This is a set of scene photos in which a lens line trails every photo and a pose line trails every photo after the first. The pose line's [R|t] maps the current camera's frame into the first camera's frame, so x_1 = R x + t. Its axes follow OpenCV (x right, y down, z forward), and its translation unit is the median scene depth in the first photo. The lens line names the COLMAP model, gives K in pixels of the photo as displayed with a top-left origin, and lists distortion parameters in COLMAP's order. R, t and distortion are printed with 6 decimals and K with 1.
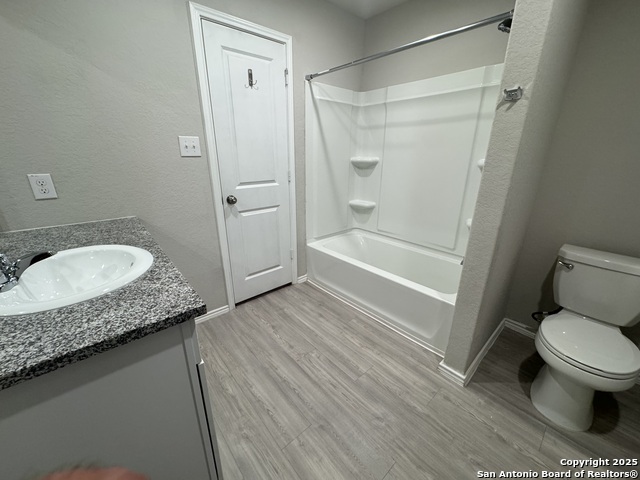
lens RADIAL K [[257.7, 0, 320.0], [0, 257.7, 240.0], [0, 0, 1]] dist [-0.001007, -0.000270]
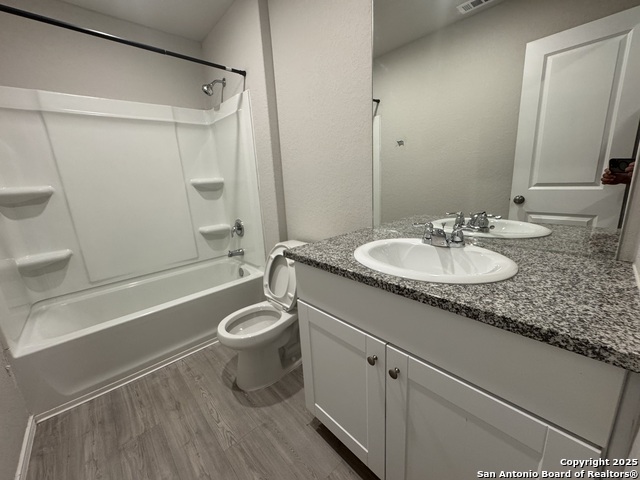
lens RADIAL K [[257.7, 0, 320.0], [0, 257.7, 240.0], [0, 0, 1]] dist [-0.001007, -0.000270]
pose [[-0.009260, -0.239594, 0.970829, -0.485007], [0.368069, 0.901891, 0.226092, -0.081591], [-0.929752, 0.359426, 0.079836, 0.329190]]
